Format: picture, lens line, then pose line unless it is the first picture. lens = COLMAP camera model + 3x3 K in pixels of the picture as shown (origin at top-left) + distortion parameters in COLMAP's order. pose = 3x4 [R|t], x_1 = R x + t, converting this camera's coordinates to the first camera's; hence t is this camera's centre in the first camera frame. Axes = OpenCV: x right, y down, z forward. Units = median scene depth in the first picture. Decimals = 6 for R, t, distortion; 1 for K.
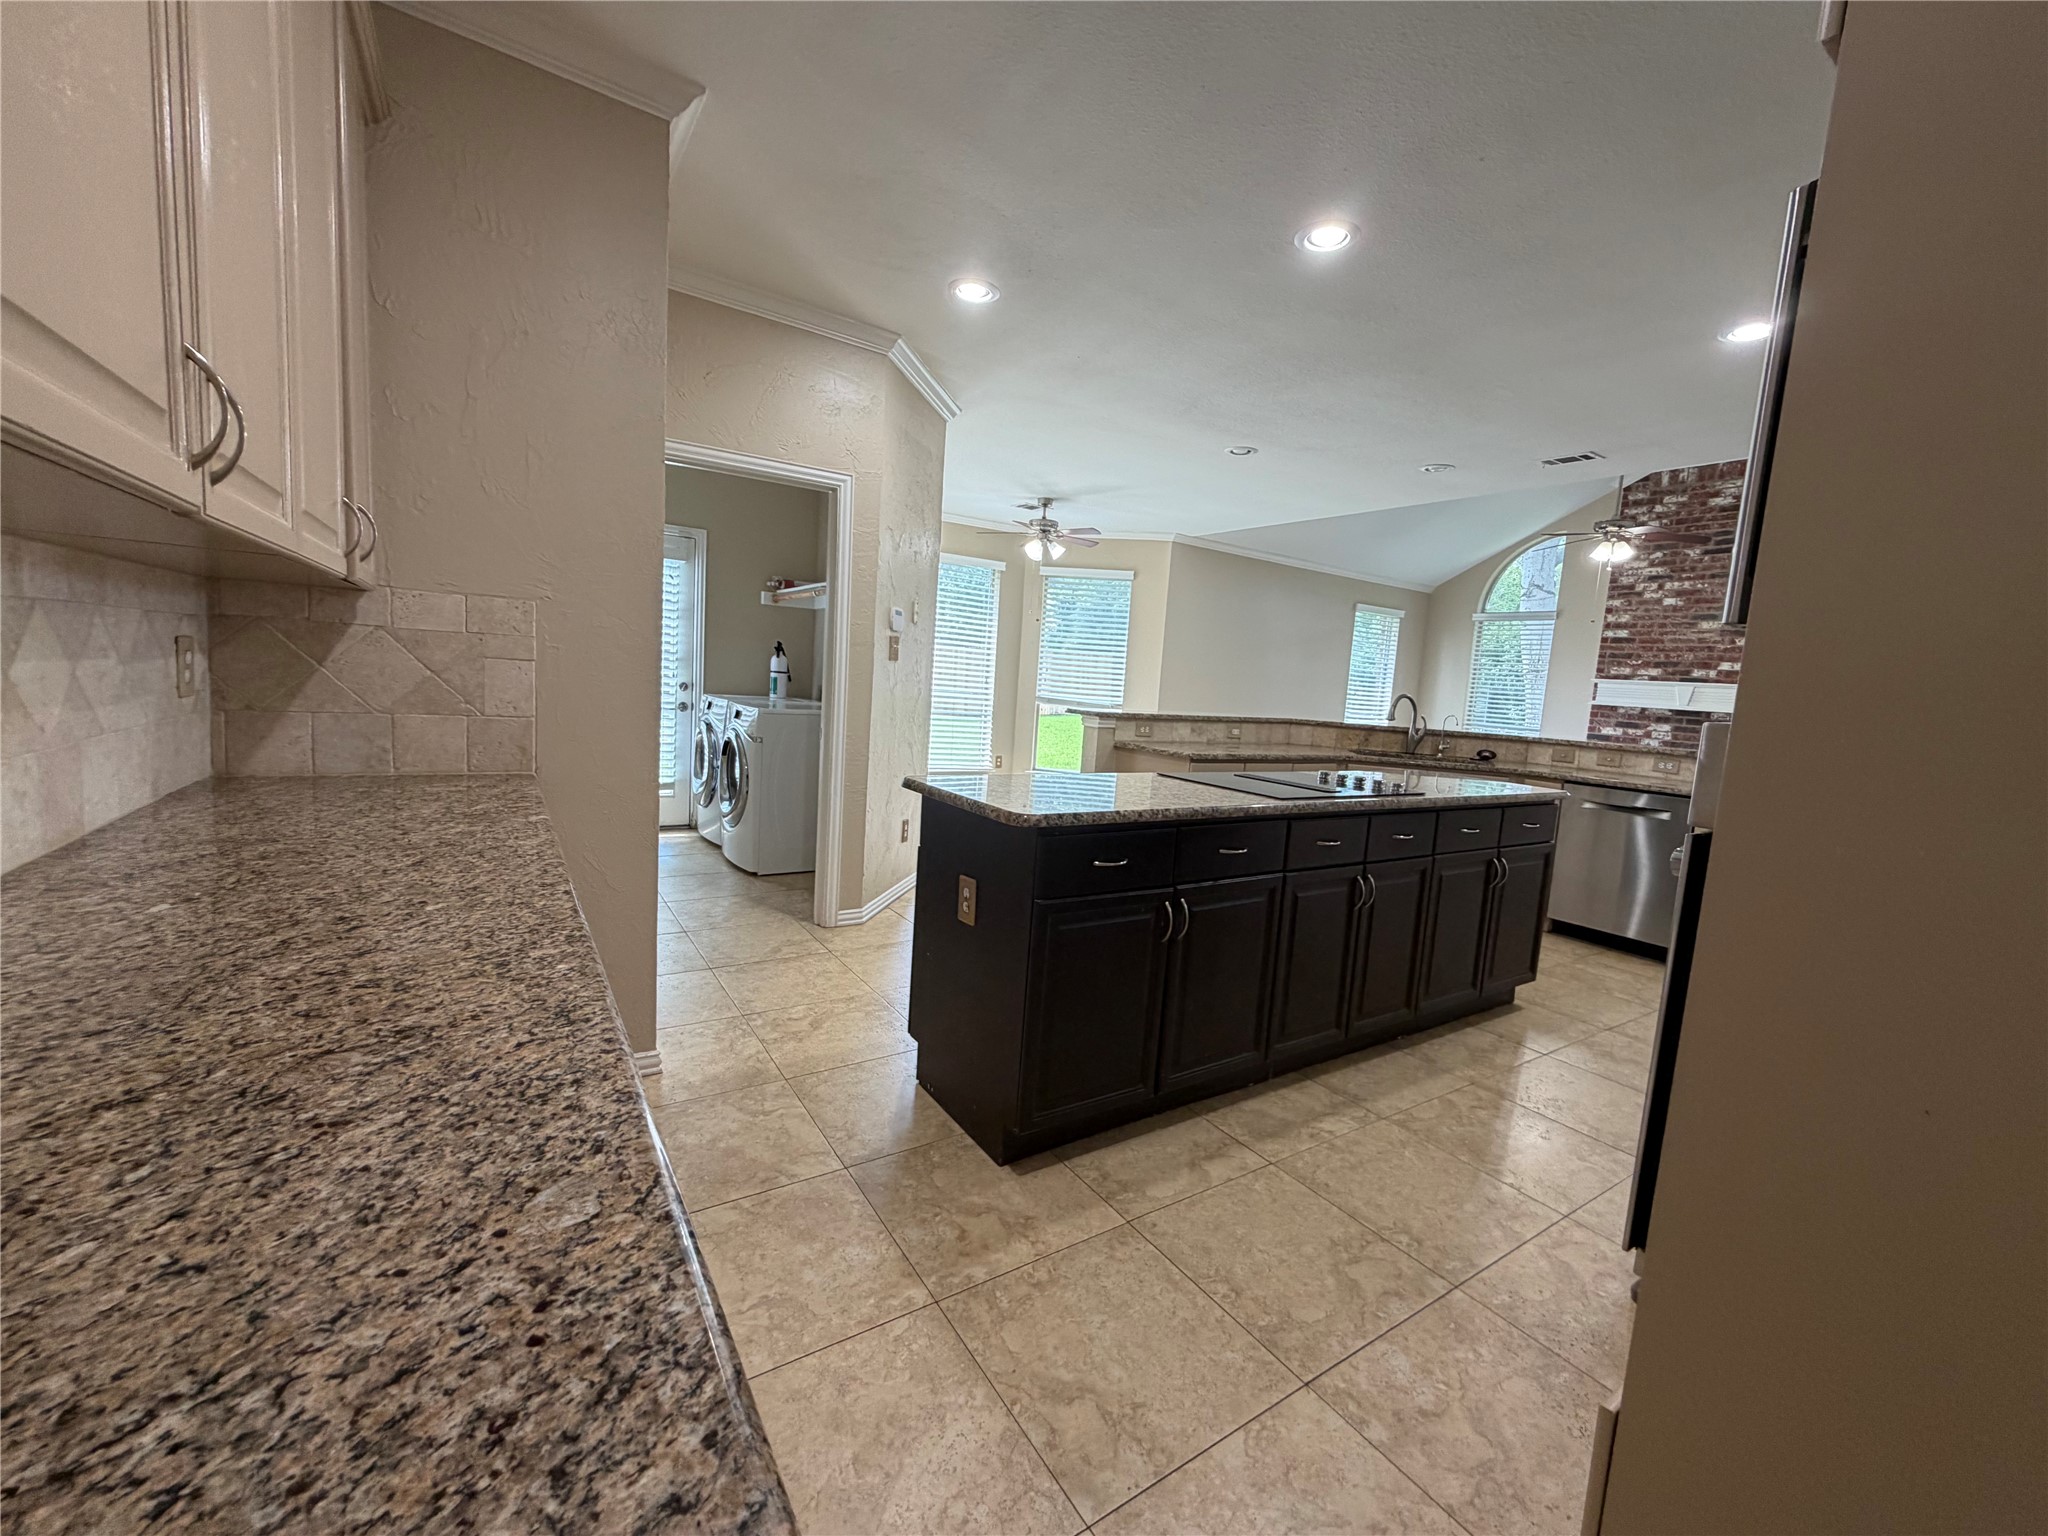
lens RADIAL K [[815.2, 0, 1021.2], [0, 815.2, 762.6], [0, 0, 1]] dist [0.003845, -0.001530]
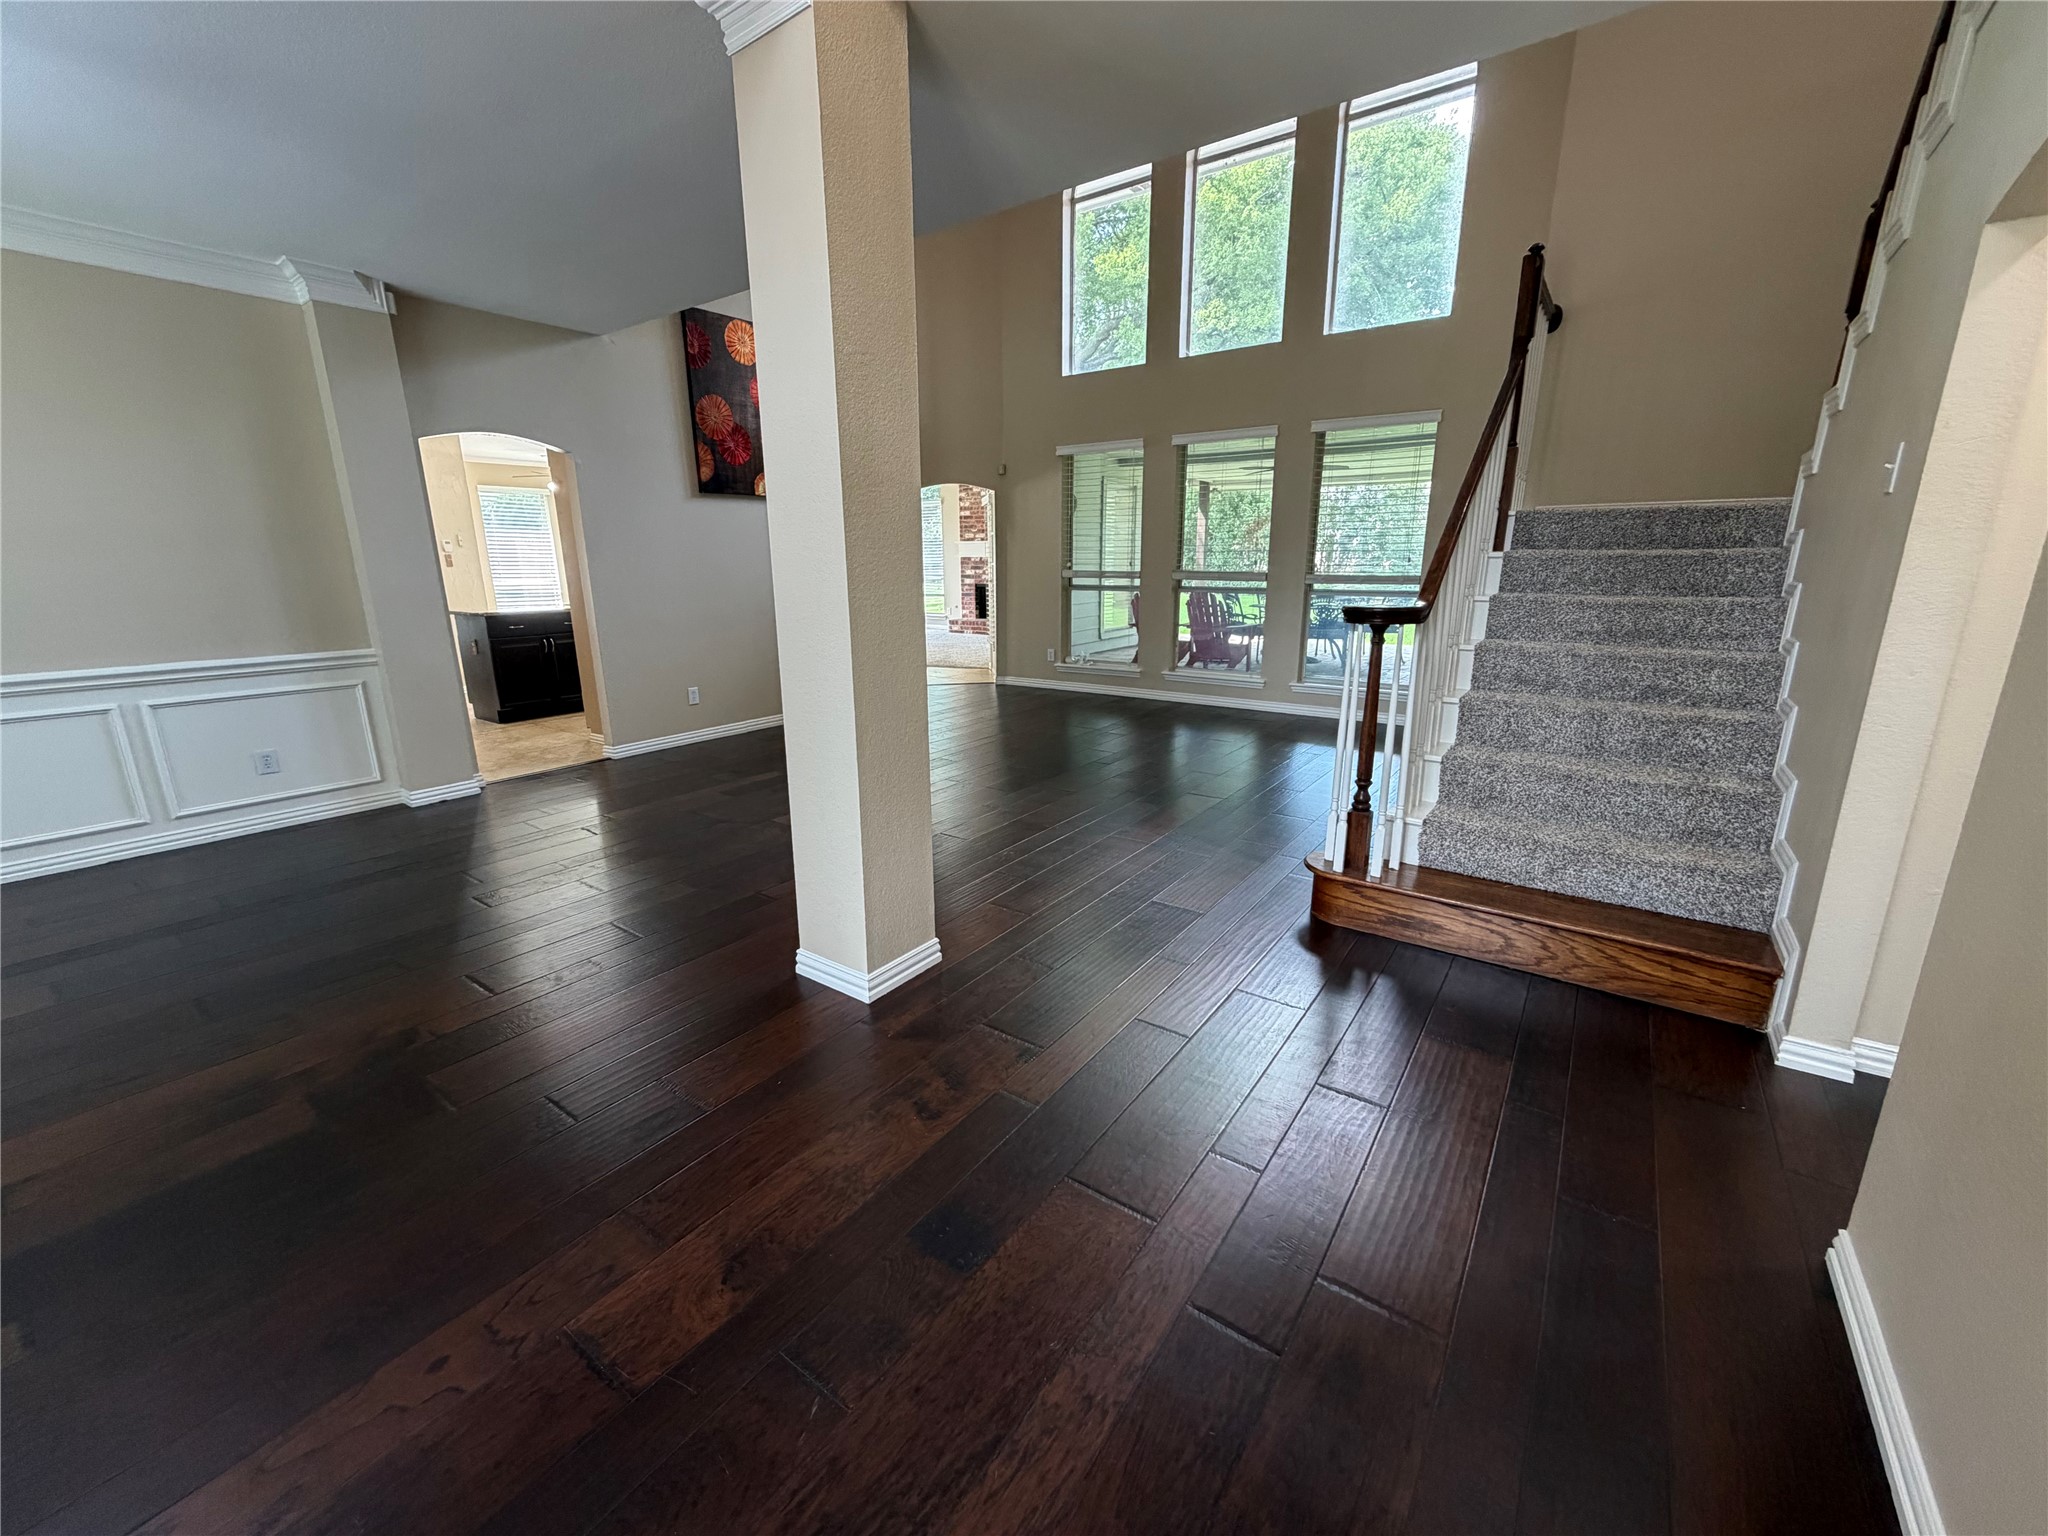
lens RADIAL K [[815.2, 0, 1023.7], [0, 815.2, 764.1], [0, 0, 1]] dist [0.003845, -0.001530]
pose [[0.927646, -0.162371, 0.336317, 0.205764], [0.108804, 0.978976, 0.172532, 0.079686], [-0.357260, -0.123456, 0.925810, -0.735804]]
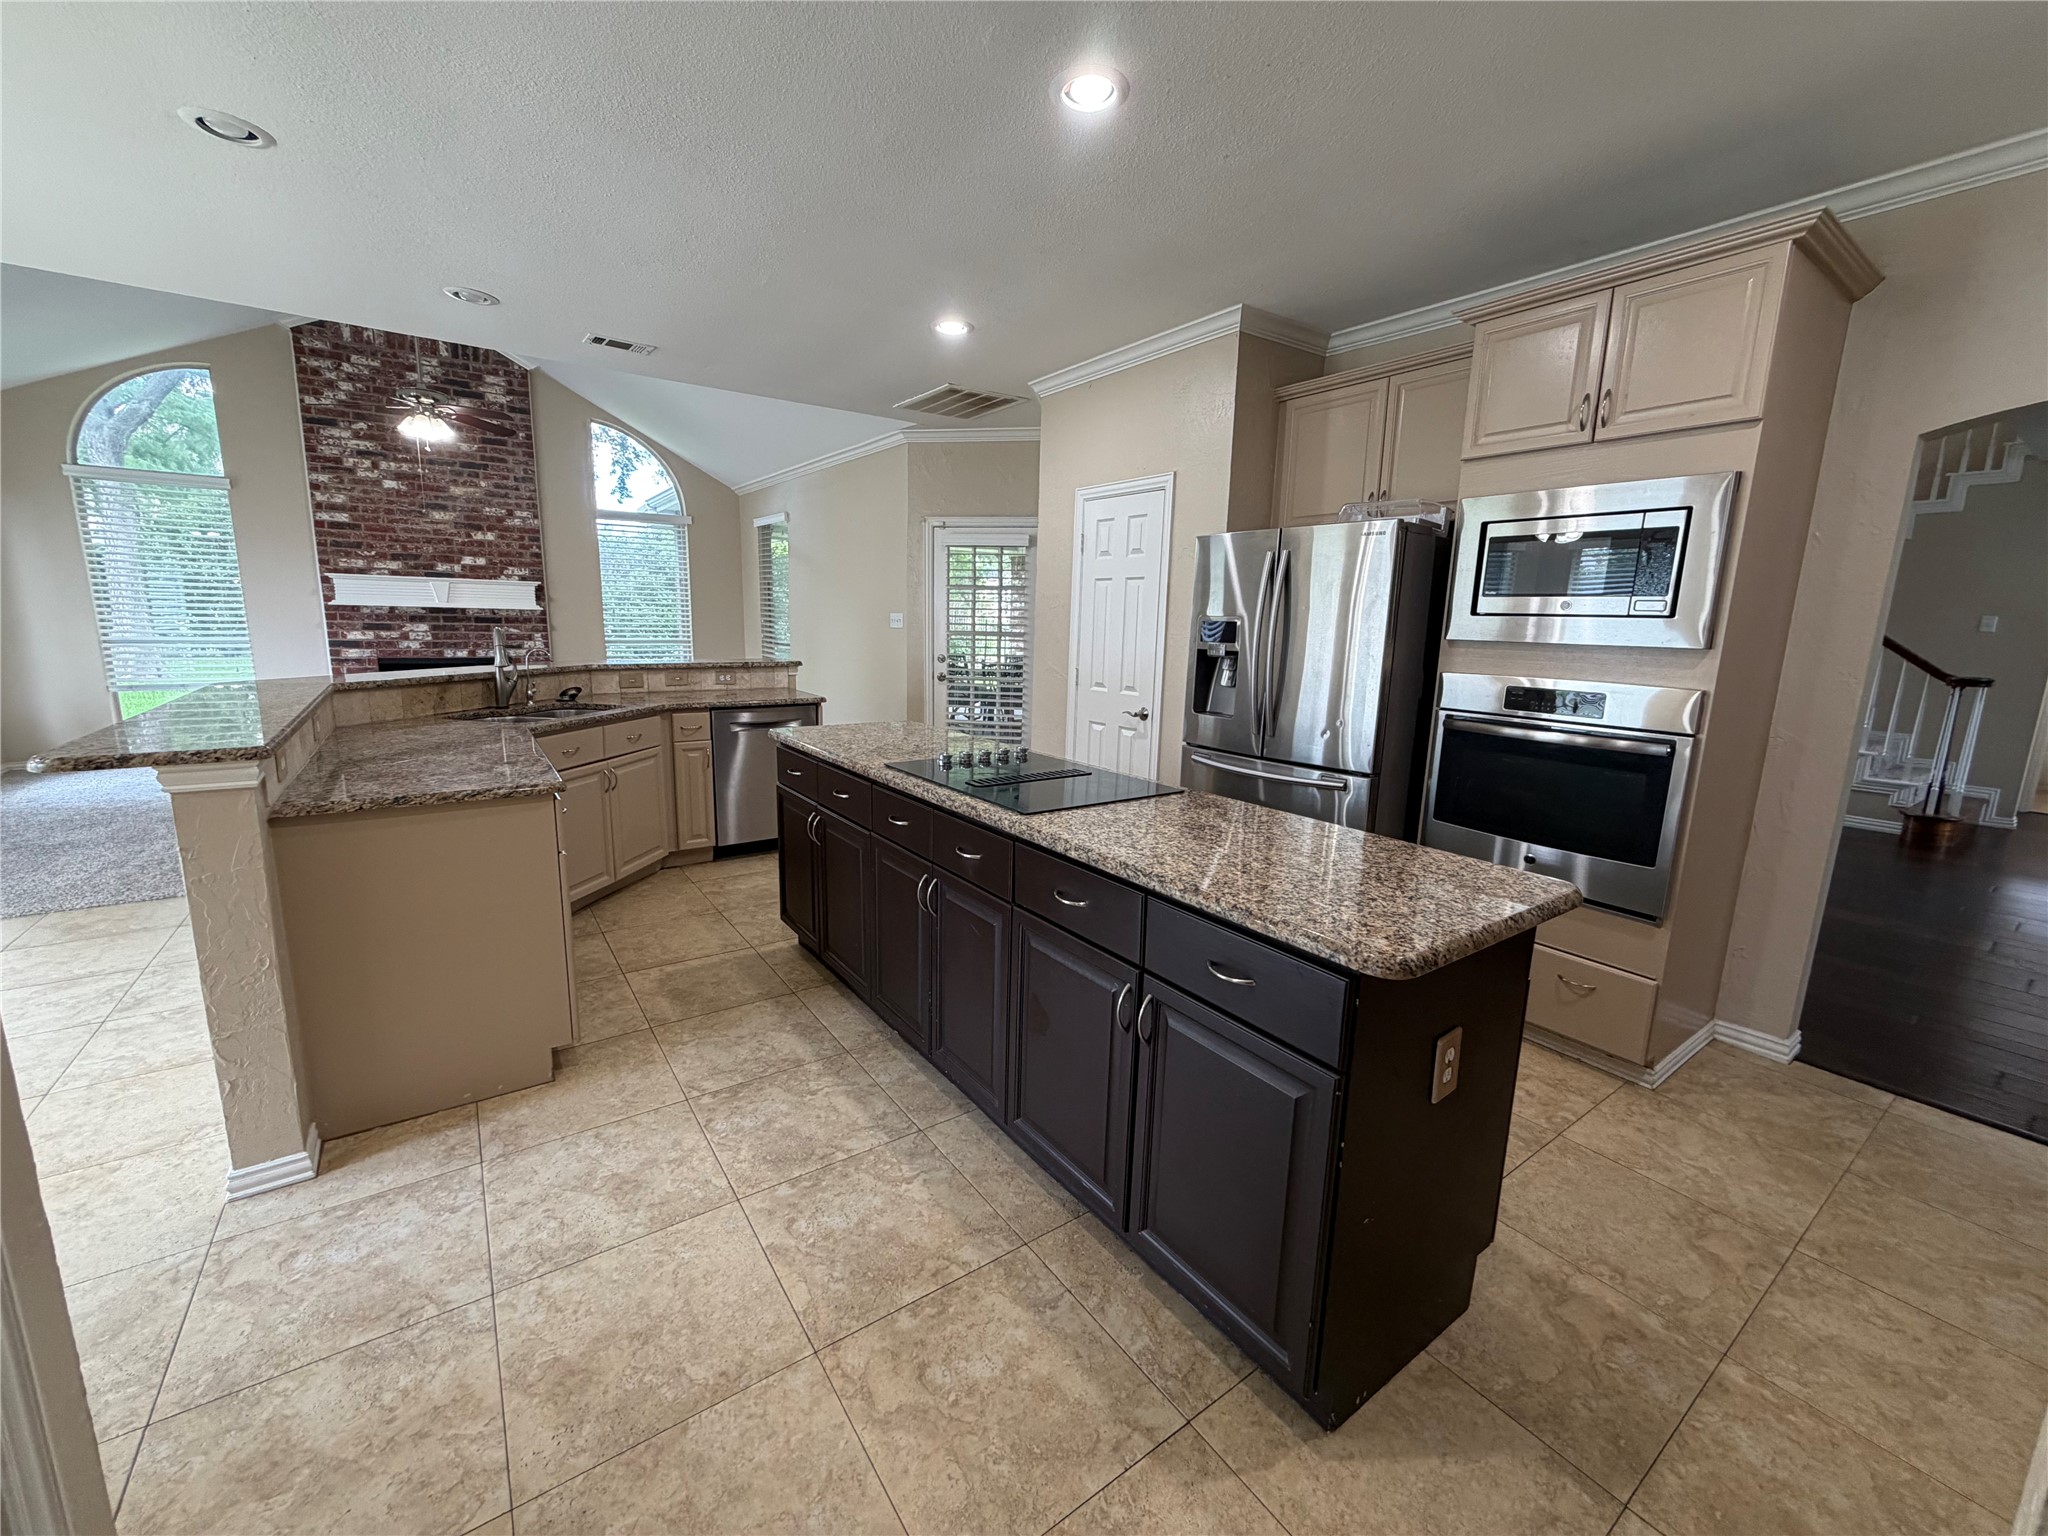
lens RADIAL K [[815.2, 0, 1017.5], [0, 815.2, 763.3], [0, 0, 1]] dist [0.003845, -0.001530]
pose [[-0.038251, -0.245520, 0.968637, -0.177570], [0.079737, 0.965505, 0.247875, -0.072691], [-0.996082, 0.086717, -0.017355, 0.375541]]
